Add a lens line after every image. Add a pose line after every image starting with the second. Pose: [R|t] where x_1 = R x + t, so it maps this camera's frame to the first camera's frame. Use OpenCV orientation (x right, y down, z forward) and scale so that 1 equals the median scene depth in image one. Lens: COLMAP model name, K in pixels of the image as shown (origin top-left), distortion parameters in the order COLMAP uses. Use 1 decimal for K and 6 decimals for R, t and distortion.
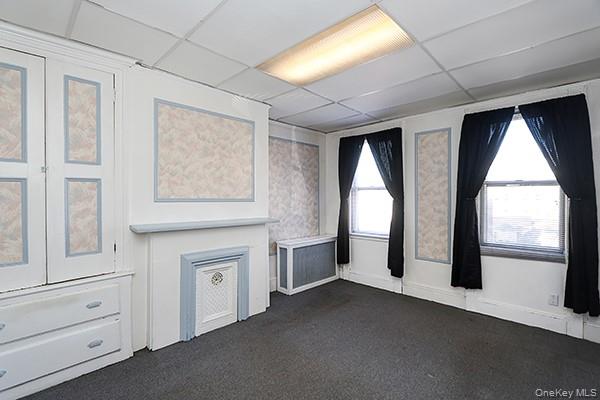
lens RADIAL K [[286.8, 0, 299.1], [0, 286.8, 194.7], [0, 0, 1]] dist [-0.000755, -0.000516]
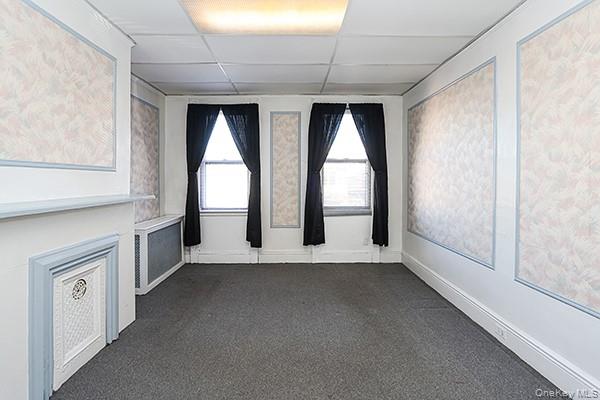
lens RADIAL K [[293.1, 0, 301.0], [0, 293.1, 177.3], [0, 0, 1]] dist [-0.001733, -0.000147]
pose [[0.698855, 0.001471, 0.715262, -0.330119], [-0.002335, 0.999997, 0.000225, 0.034738], [-0.715259, -0.001827, 0.698857, 0.156237]]
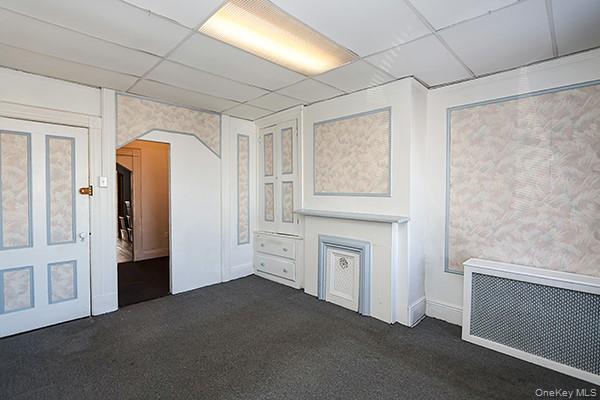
lens RADIAL K [[286.8, 0, 299.1], [0, 286.8, 194.7], [0, 0, 1]] dist [-0.000755, -0.000516]
pose [[-0.021186, 0.010335, -0.999722, 0.687679], [0.002890, 0.999943, 0.010276, 0.006723], [0.999771, -0.002671, -0.021214, 0.685840]]
